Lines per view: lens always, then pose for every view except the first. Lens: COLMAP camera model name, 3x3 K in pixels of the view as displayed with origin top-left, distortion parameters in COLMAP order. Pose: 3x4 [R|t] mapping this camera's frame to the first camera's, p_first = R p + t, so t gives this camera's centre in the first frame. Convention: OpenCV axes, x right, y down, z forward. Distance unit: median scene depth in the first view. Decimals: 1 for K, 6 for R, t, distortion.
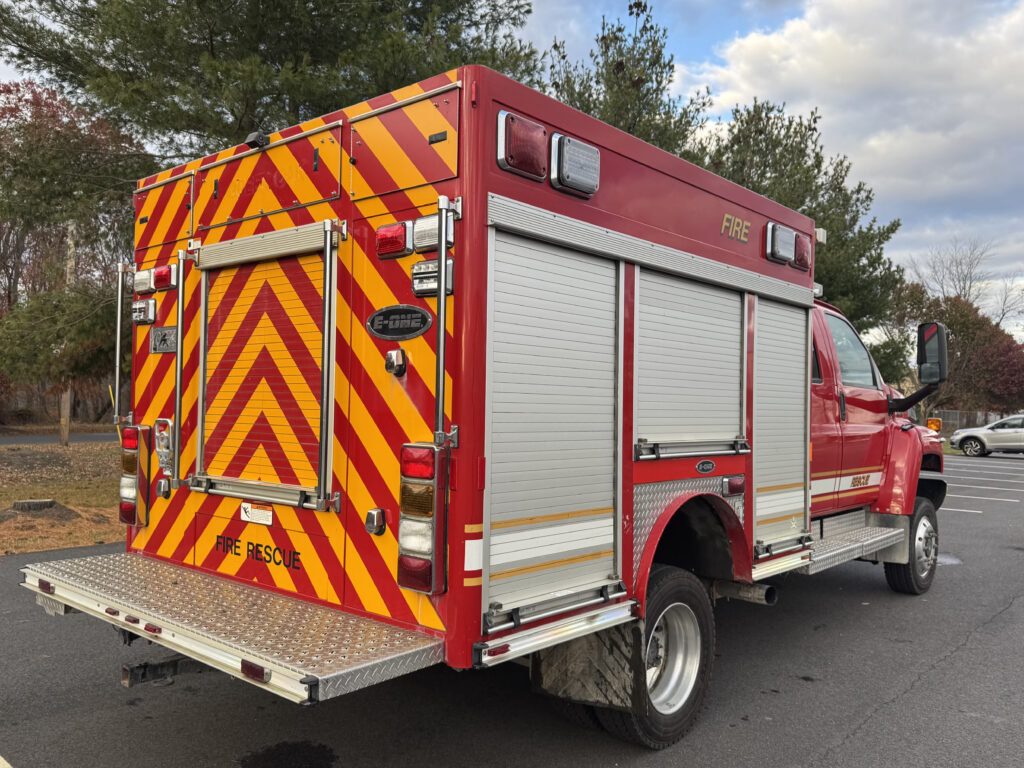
lens RADIAL K [[840.6, 0, 507.4], [0, 840.6, 387.1], [0, 0, 1]] dist [0.034371, -0.030474]
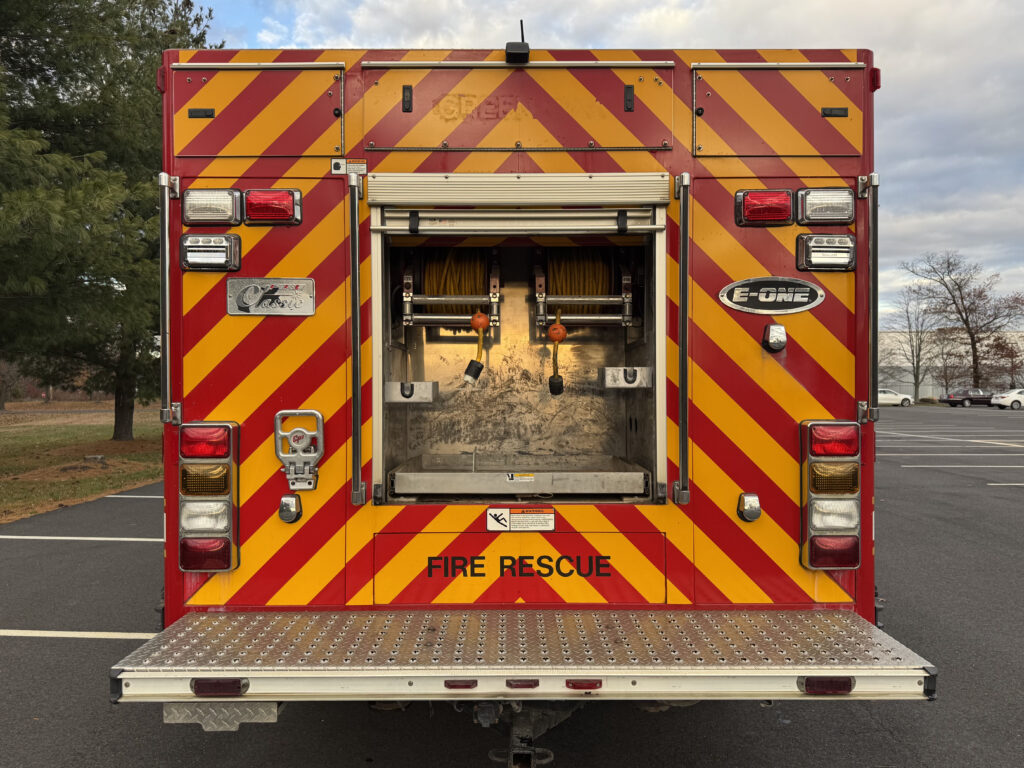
lens RADIAL K [[754.4, 0, 511.2], [0, 754.4, 379.3], [0, 0, 1]] dist [0.052705, -0.051175]
pose [[0.748387, -0.019318, 0.662981, -0.791132], [0.002040, 0.999638, 0.026825, -0.004778], [-0.663260, -0.018723, 0.748155, 0.468451]]
